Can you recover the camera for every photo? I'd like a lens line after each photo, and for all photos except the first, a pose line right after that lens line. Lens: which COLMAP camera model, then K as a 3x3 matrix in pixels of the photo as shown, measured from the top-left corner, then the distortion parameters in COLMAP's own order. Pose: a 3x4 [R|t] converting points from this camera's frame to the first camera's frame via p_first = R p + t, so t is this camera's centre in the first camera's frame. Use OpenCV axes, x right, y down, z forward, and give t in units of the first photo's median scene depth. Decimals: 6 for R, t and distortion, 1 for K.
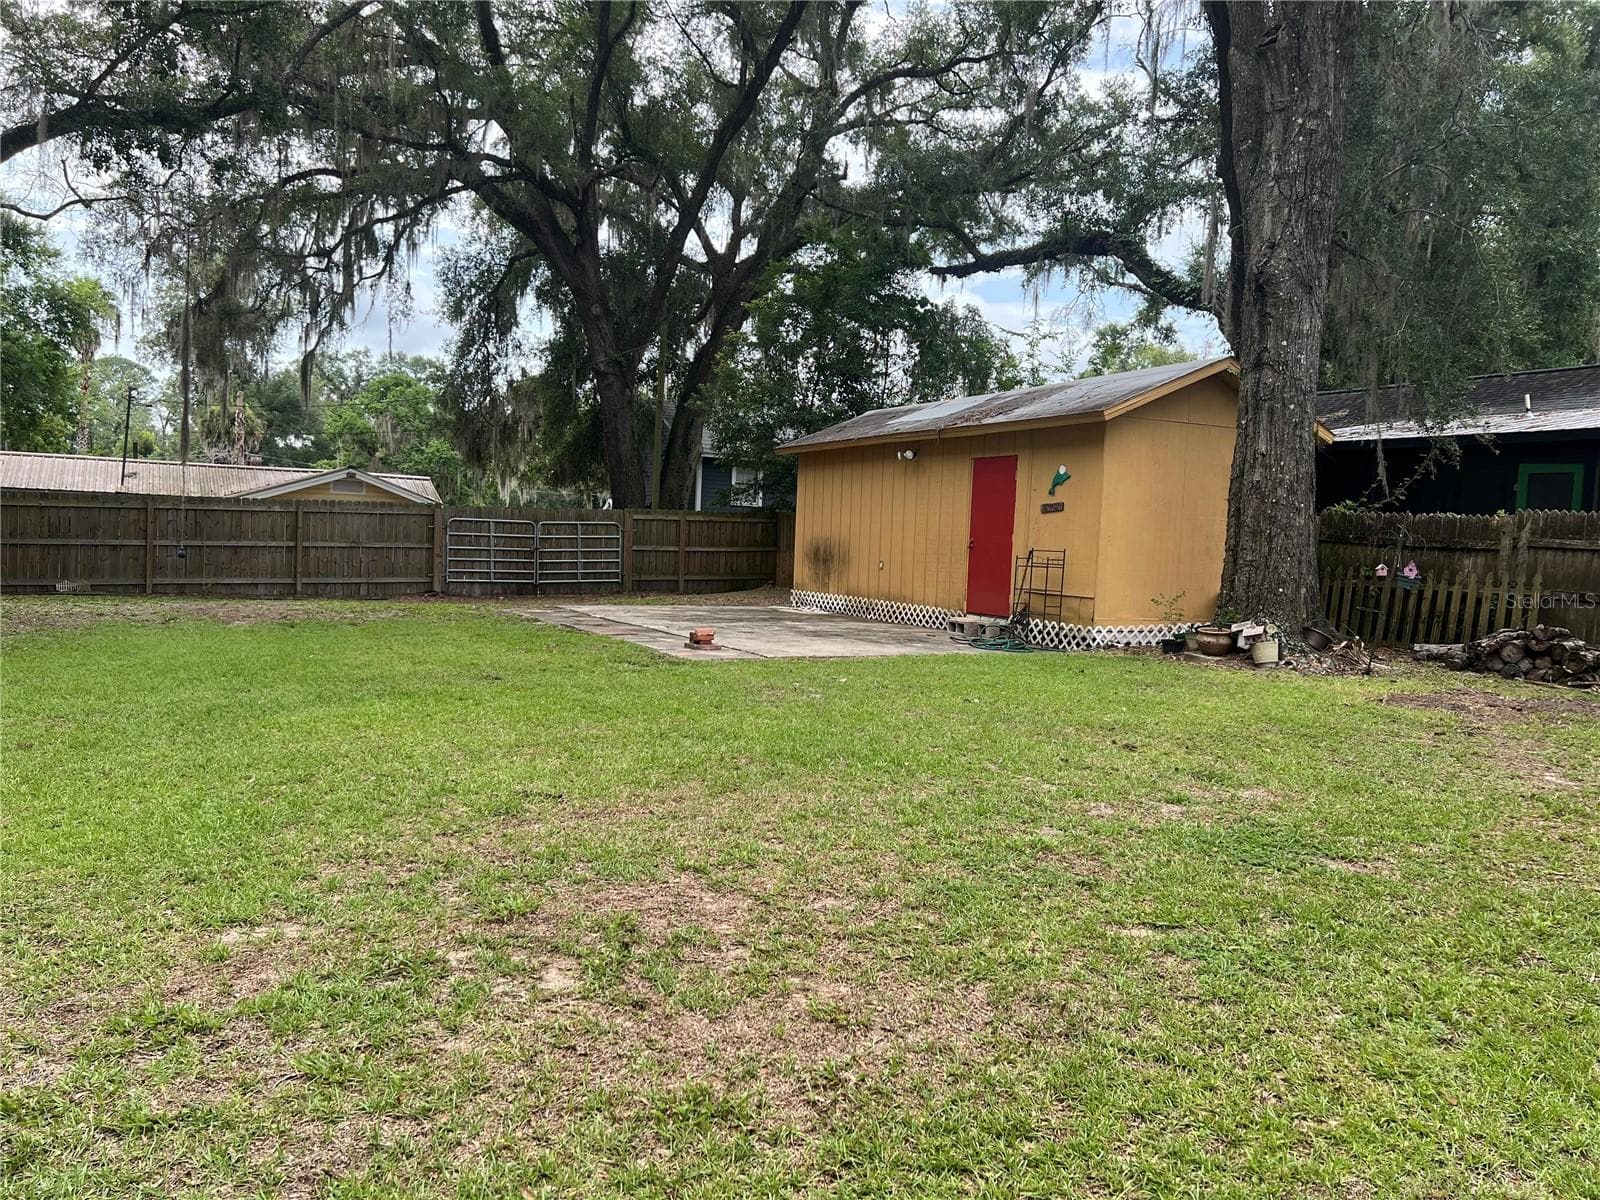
lens RADIAL K [[1193.9, 0, 793.3], [0, 1193.9, 601.8], [0, 0, 1]] dist [0.068117, -0.078950]
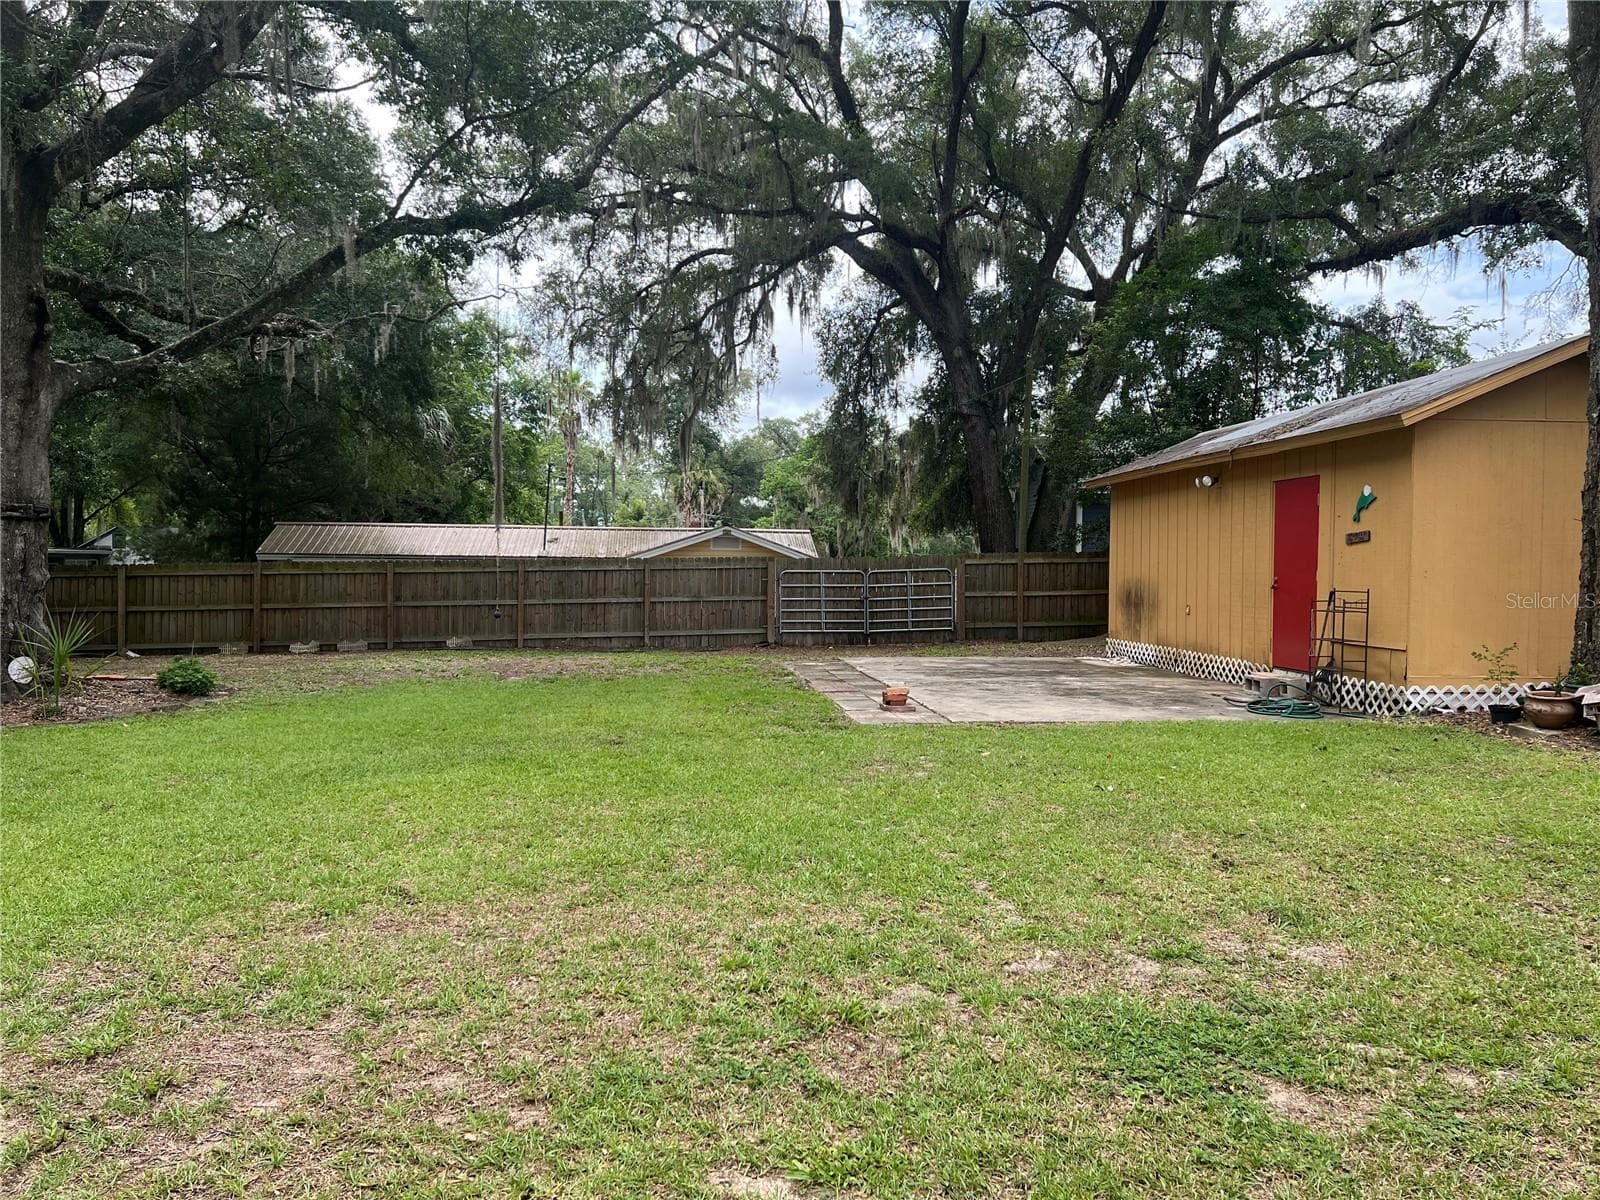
lens RADIAL K [[1193.9, 0, 799.3], [0, 1193.9, 599.9], [0, 0, 1]] dist [0.068117, -0.078950]
pose [[0.928442, -0.023049, -0.370762, 0.136875], [0.009367, 0.999209, -0.038660, -0.007188], [0.371360, 0.032420, 0.927923, 0.088033]]
